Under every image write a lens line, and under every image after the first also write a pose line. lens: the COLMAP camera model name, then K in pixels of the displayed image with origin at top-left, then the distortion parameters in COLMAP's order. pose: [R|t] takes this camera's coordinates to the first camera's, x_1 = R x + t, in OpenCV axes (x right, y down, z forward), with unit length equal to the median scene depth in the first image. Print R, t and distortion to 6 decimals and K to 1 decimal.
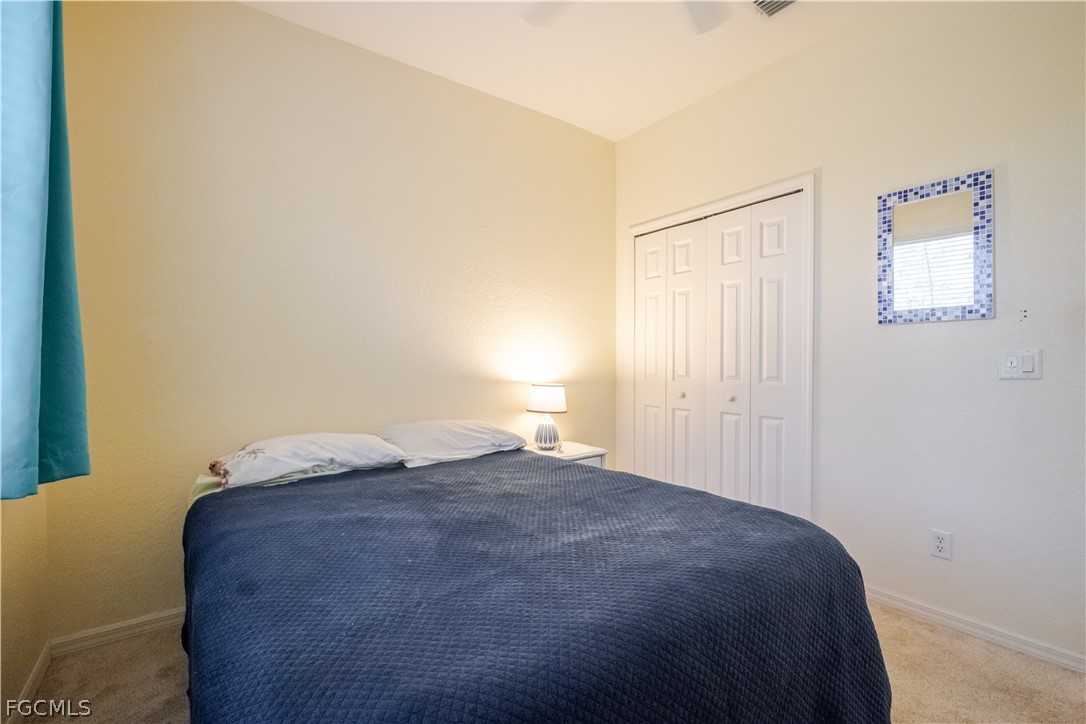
lens RADIAL K [[469.2, 0, 537.8], [0, 469.2, 365.1], [0, 0, 1]] dist [-0.002179, 0.000723]
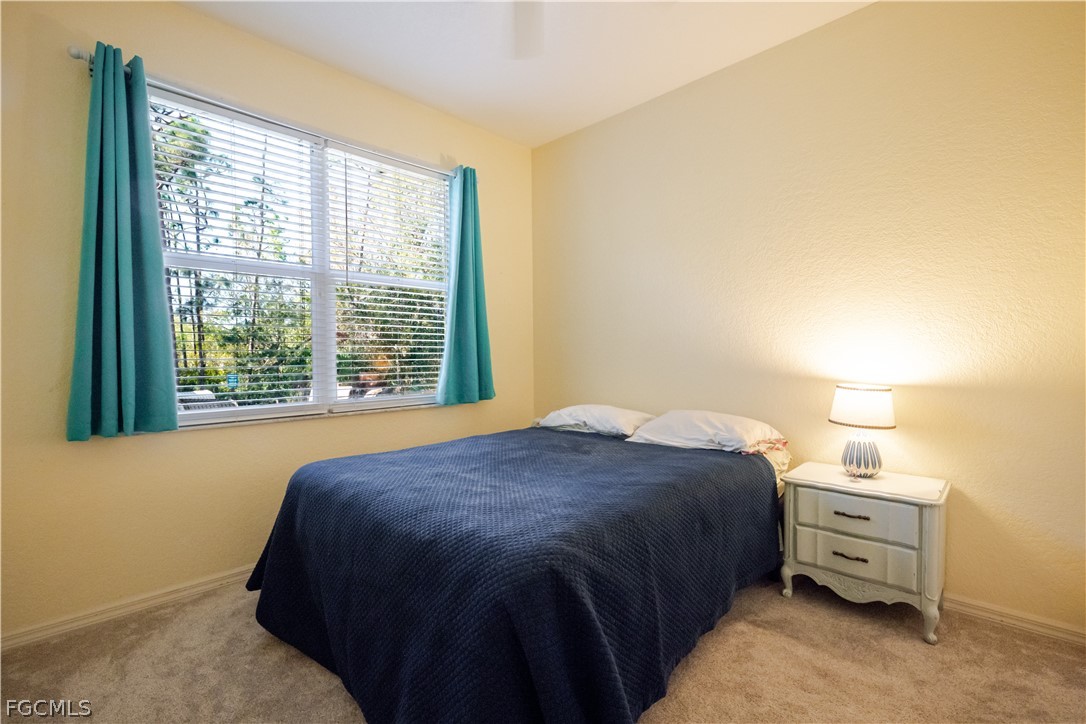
lens RADIAL K [[469.2, 0, 537.8], [0, 469.2, 365.1], [0, 0, 1]] dist [-0.002179, 0.000723]
pose [[0.181003, 0.020854, -0.983261, 0.797226], [0.000977, 0.999771, 0.021384, -0.009109], [0.983482, -0.004831, 0.180942, 0.472383]]
